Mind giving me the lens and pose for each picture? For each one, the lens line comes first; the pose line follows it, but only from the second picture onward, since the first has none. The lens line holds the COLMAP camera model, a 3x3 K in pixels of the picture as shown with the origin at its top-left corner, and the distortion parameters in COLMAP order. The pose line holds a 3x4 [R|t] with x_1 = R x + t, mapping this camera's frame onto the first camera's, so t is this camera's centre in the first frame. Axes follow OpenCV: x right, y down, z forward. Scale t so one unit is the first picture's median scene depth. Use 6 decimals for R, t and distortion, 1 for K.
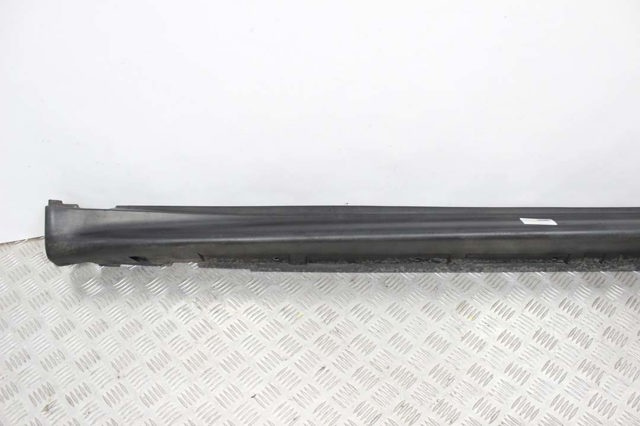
lens RADIAL K [[520.2, 0, 321.1], [0, 520.2, 214.8], [0, 0, 1]] dist [-0.136638, 0.074958]
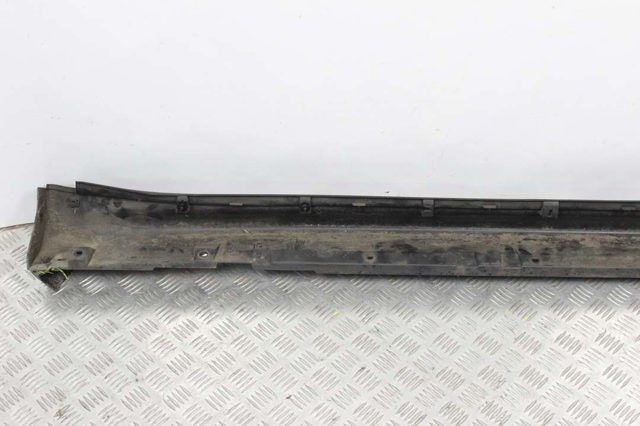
lens RADIAL K [[961.8, 0, 319.8], [0, 961.8, 211.1], [0, 0, 1]] dist [-0.014554, 0.000000]
pose [[0.999945, 0.006877, 0.007962, -0.091054], [-0.006920, 0.999962, 0.005367, 0.007155], [-0.007925, -0.005422, 0.999954, -0.738571]]
